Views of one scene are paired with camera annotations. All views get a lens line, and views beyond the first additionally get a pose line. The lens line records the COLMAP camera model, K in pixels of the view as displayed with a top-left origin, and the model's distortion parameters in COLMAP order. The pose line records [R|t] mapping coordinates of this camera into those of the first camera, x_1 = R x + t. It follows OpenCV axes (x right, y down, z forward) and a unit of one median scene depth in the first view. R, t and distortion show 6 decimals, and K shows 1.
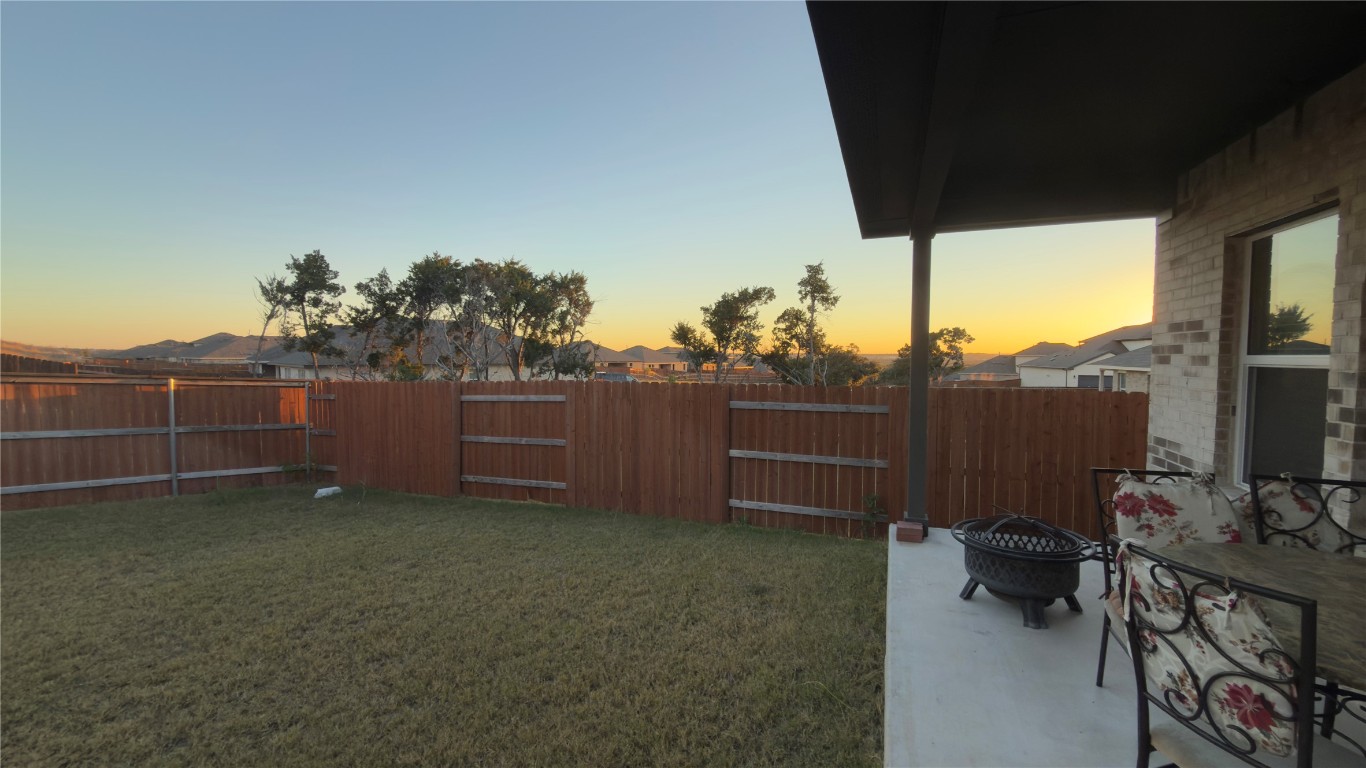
lens RADIAL K [[544.0, 0, 683.6], [0, 544.0, 384.2], [0, 0, 1]] dist [-0.000229, 0.000511]
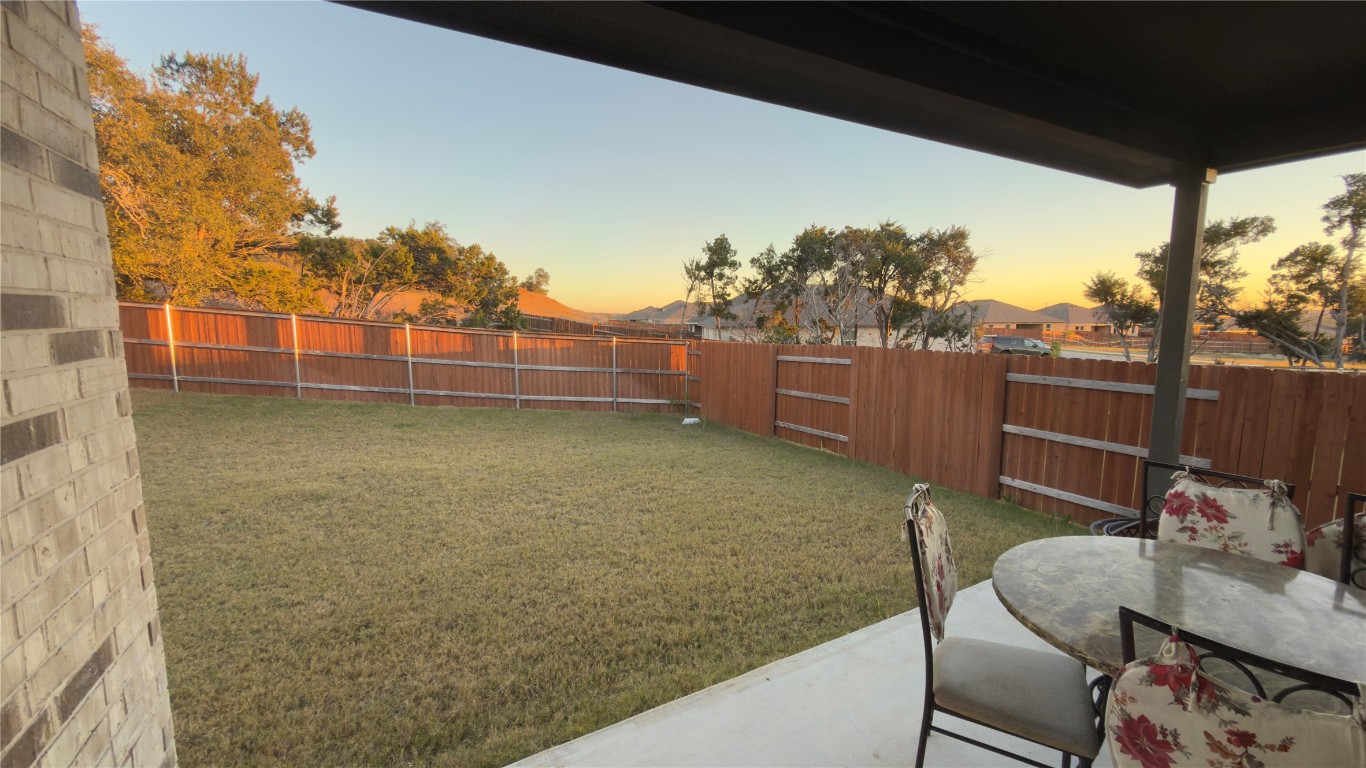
lens RADIAL K [[544.0, 0, 682.2], [0, 544.0, 384.8], [0, 0, 1]] dist [-0.000229, 0.000511]
pose [[0.762191, 0.074448, -0.643057, 0.205557], [-0.026880, 0.996148, 0.083467, -0.009516], [0.646794, -0.046332, 0.761256, -0.065556]]
